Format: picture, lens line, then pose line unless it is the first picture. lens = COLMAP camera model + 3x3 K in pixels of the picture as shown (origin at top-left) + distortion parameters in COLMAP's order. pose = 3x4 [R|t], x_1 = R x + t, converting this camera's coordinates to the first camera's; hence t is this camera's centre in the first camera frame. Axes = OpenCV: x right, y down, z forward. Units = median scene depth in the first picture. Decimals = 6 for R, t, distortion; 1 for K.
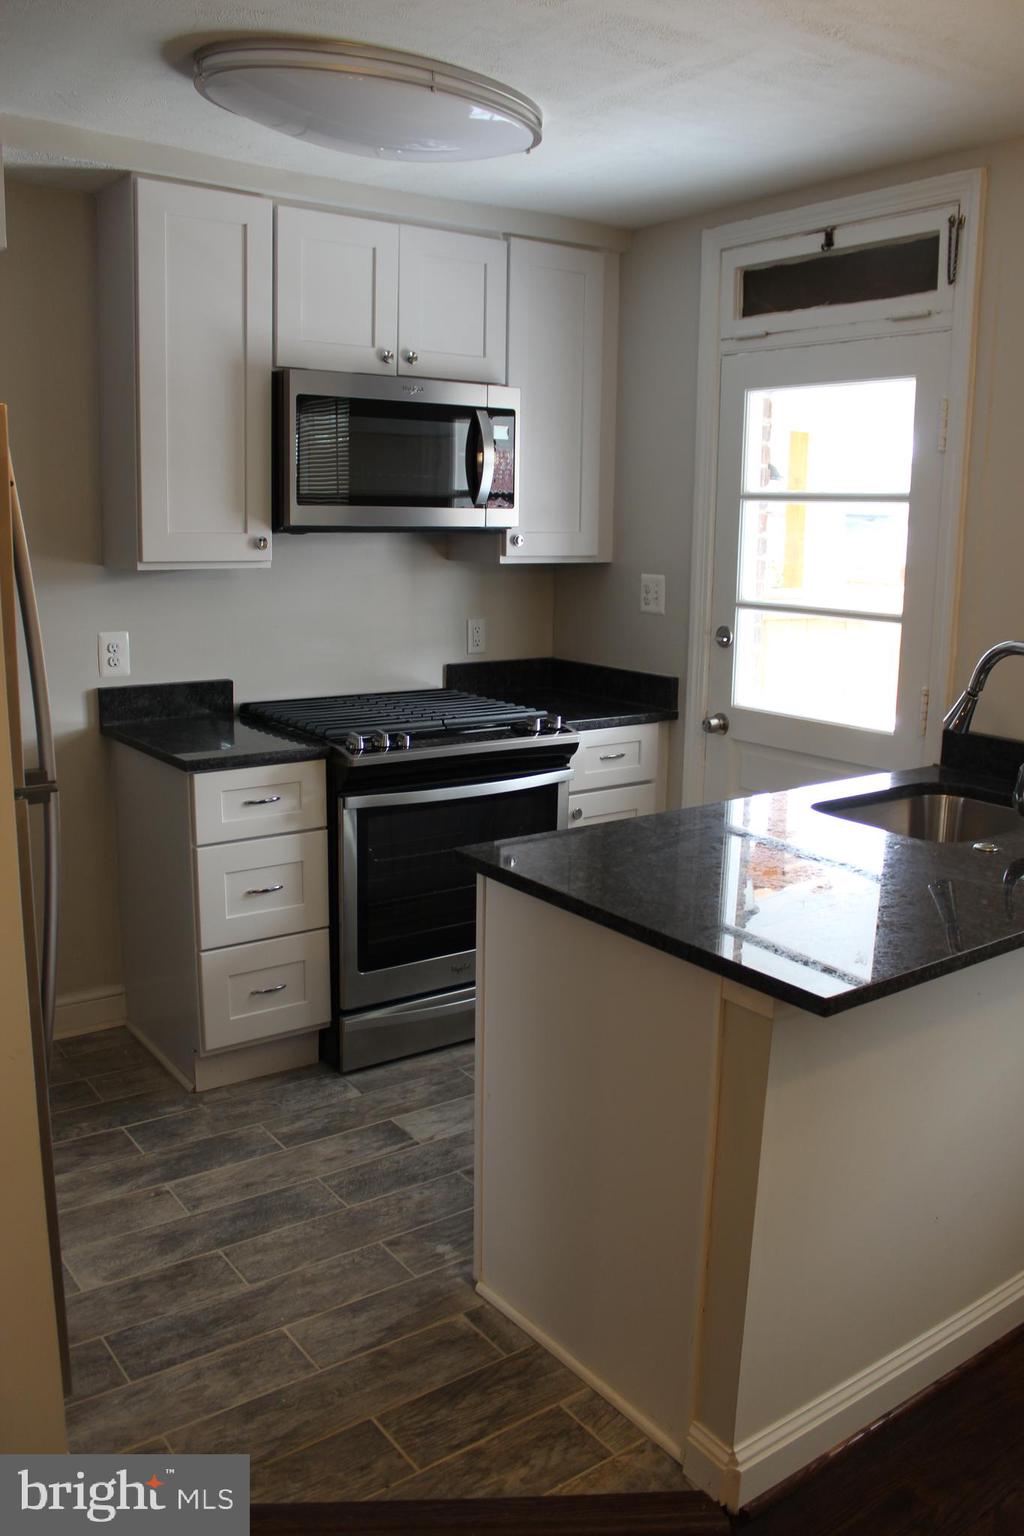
lens RADIAL K [[1253.5, 0, 512.0], [0, 1253.5, 768.0], [0, 0, 1]] dist [-0.160402, 0.144587]
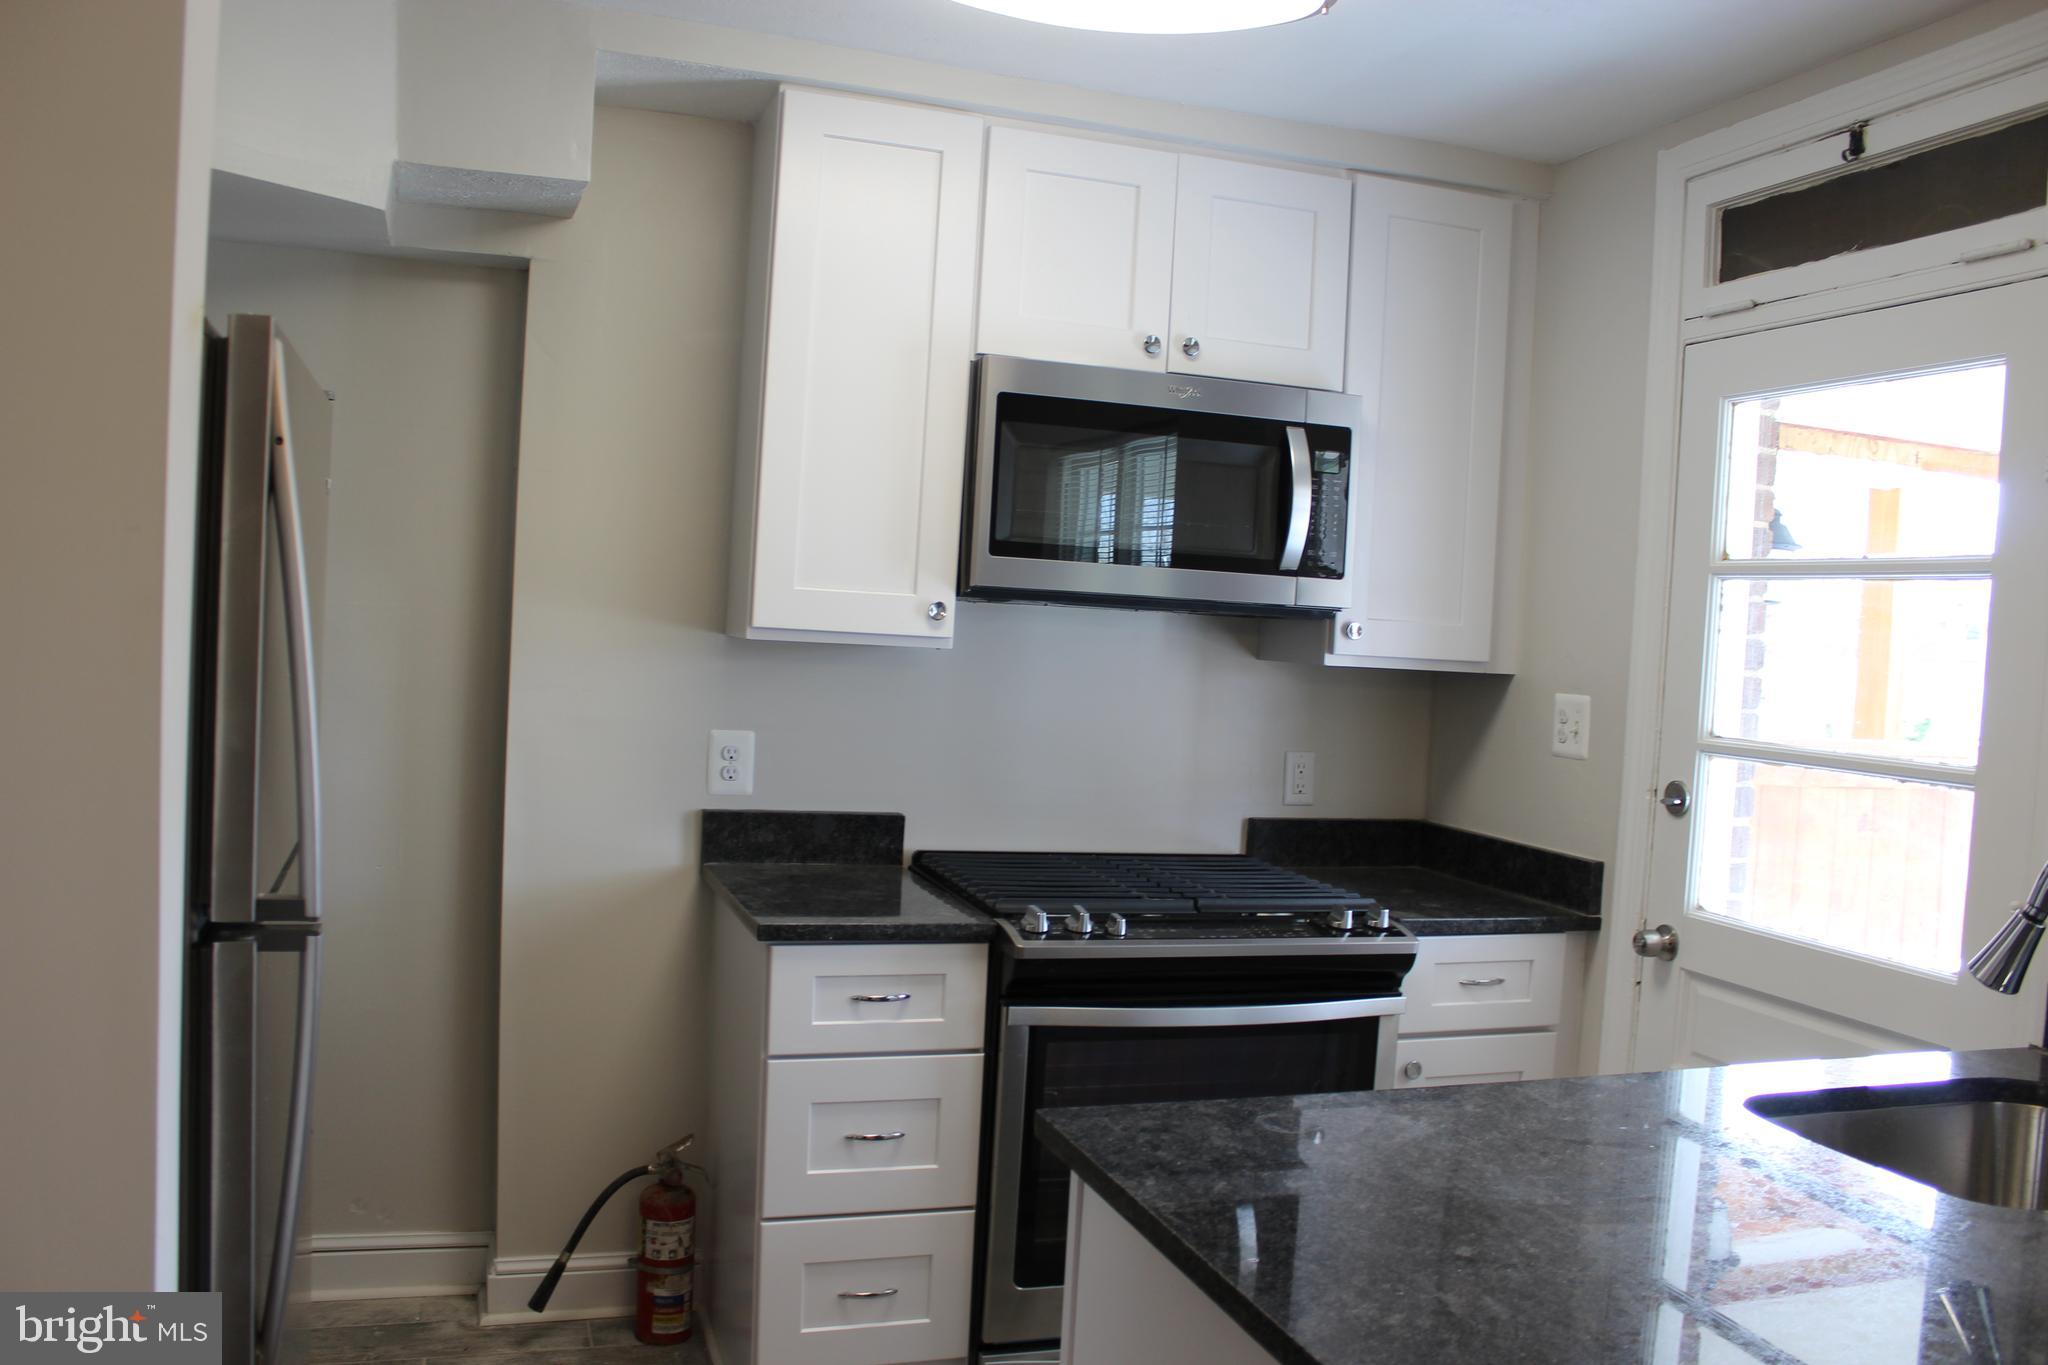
lens RADIAL K [[1671.3, 0, 1028.2], [0, 1671.3, 706.3], [0, 0, 1]] dist [-0.160402, 0.144587]
pose [[0.954269, 0.050082, -0.294725, 0.111643], [-0.095822, 0.985094, -0.142860, -0.006347], [0.283177, 0.164568, 0.944843, 0.168825]]
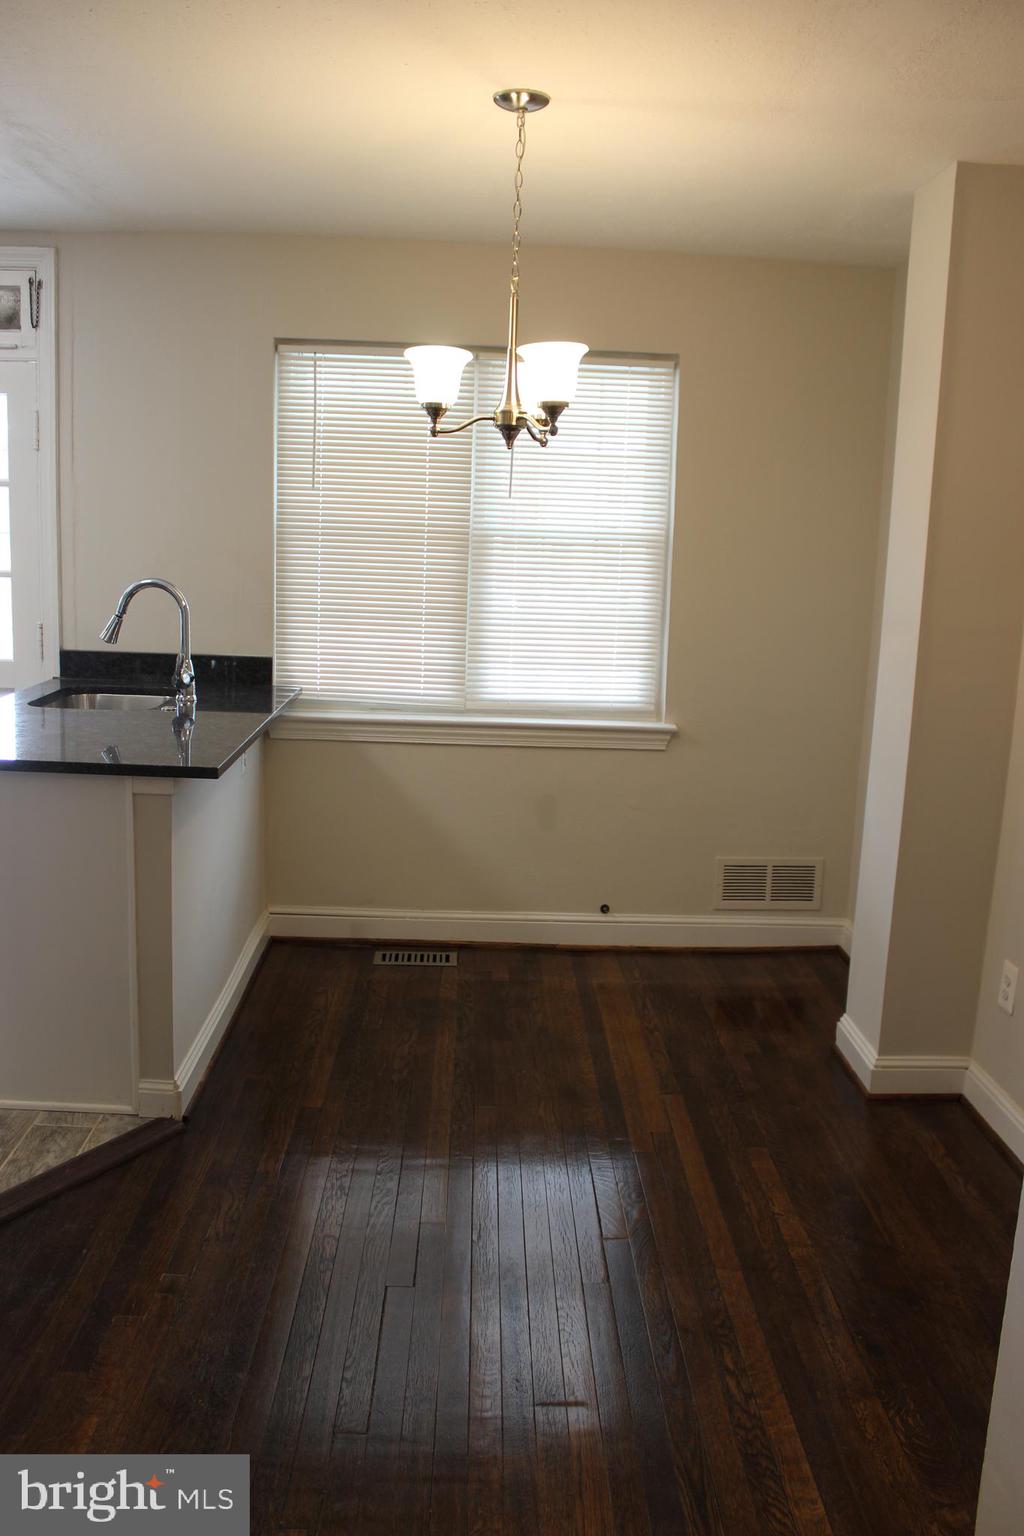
lens RADIAL K [[1253.5, 0, 512.0], [0, 1253.5, 768.0], [0, 0, 1]] dist [-0.160402, 0.144587]
pose [[0.565307, -0.147990, 0.811497, -0.455463], [0.134585, 0.987140, 0.086267, 0.043214], [-0.813827, 0.060449, 0.577954, -0.182475]]
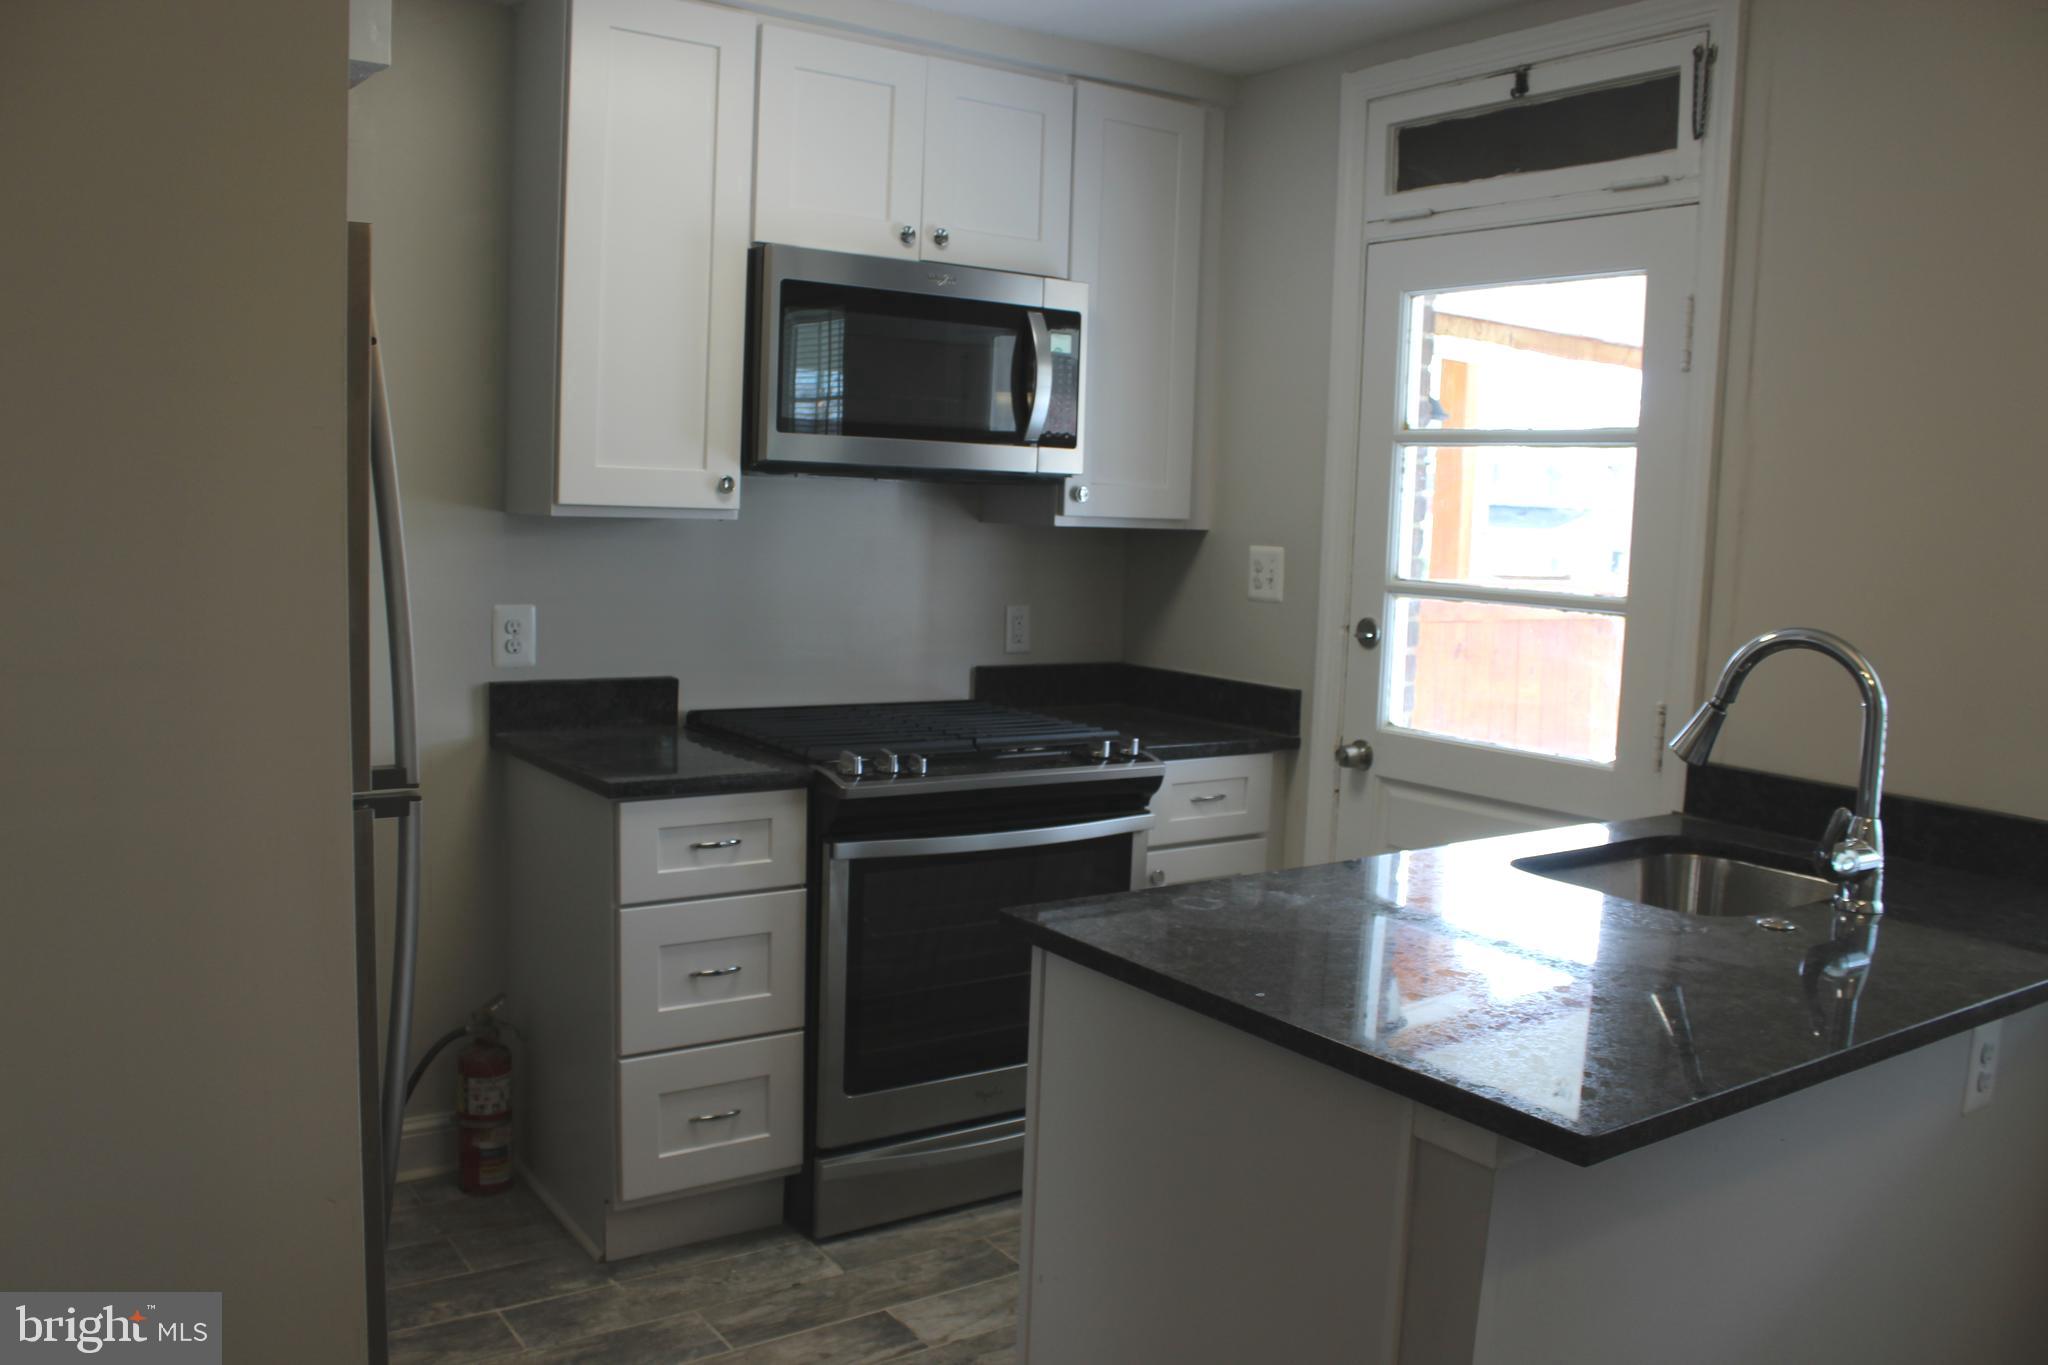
lens RADIAL K [[1665.4, 0, 1008.8], [0, 1665.4, 699.0], [0, 0, 1]] dist [-0.165540, 0.157026]
pose [[0.999598, 0.021116, -0.018903, -0.018024], [-0.022592, 0.996411, -0.081572, 0.016037], [0.017112, 0.081967, 0.996488, 0.061402]]
